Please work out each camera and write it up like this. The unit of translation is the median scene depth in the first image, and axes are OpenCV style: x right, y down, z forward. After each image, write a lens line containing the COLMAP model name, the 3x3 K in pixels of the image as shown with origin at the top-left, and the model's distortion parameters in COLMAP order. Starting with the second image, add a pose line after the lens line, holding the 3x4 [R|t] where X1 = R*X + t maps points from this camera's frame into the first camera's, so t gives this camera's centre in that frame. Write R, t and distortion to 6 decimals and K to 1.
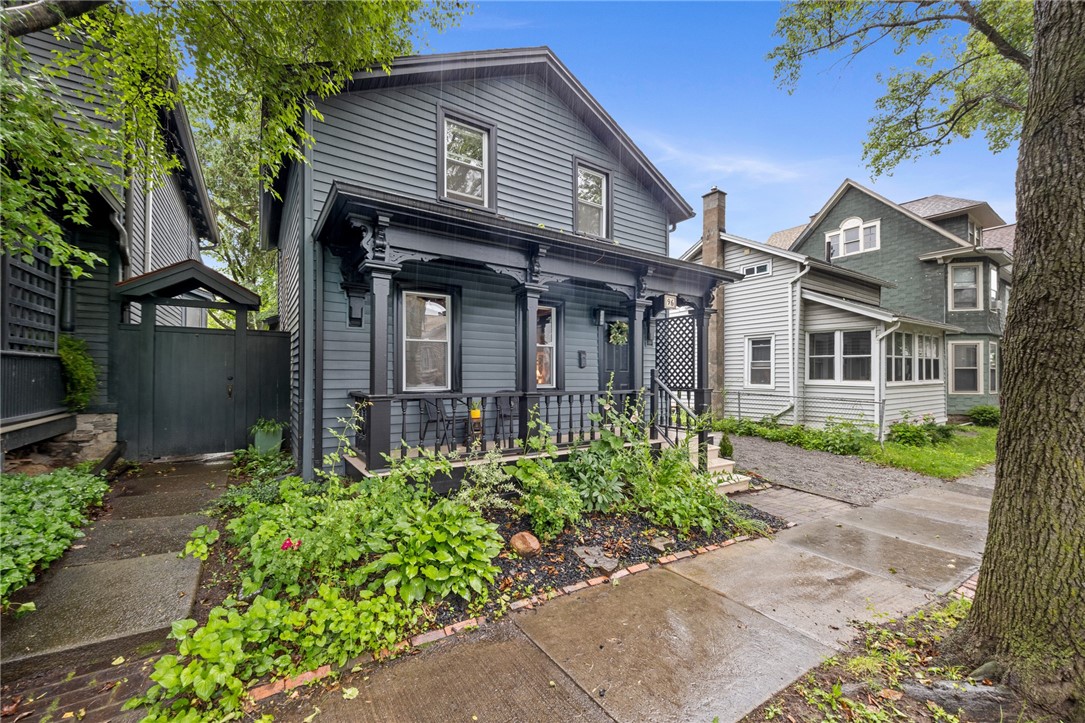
lens RADIAL K [[426.4, 0, 528.9], [0, 426.4, 378.7], [0, 0, 1]] dist [-0.002563, 0.000012]
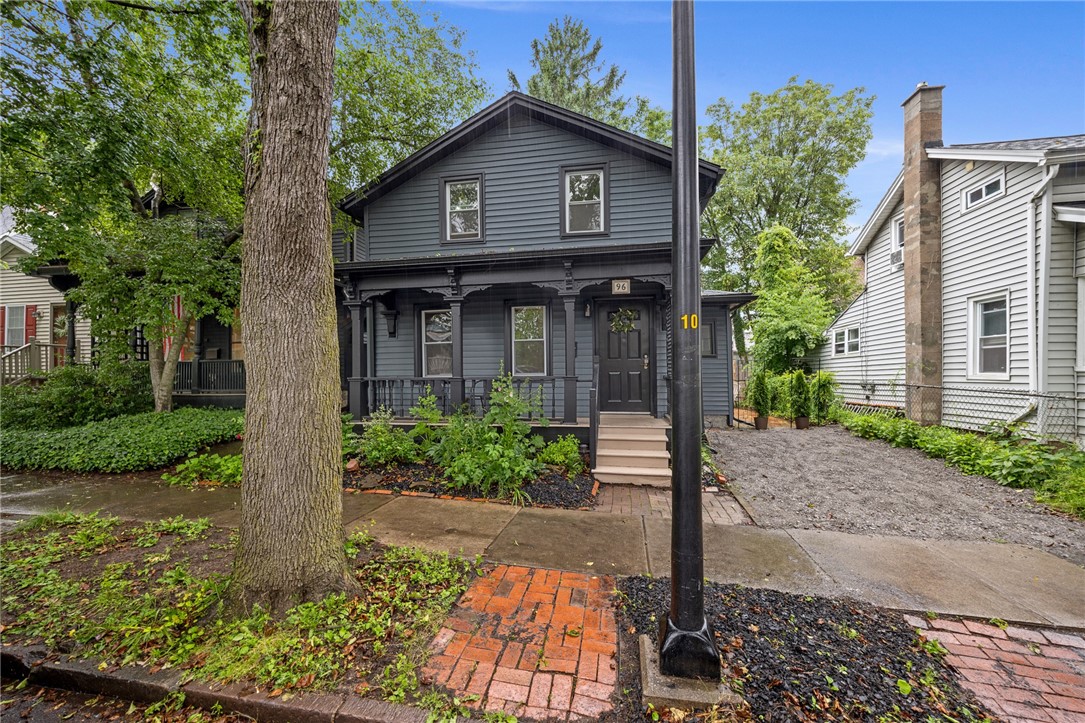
lens RADIAL K [[426.4, 0, 537.7], [0, 426.4, 380.1], [0, 0, 1]] dist [-0.002563, 0.000012]
pose [[0.727510, -0.003291, -0.686089, 0.504964], [0.007435, 0.999968, 0.003088, 0.017778], [0.686057, -0.007348, 0.727511, 0.090914]]
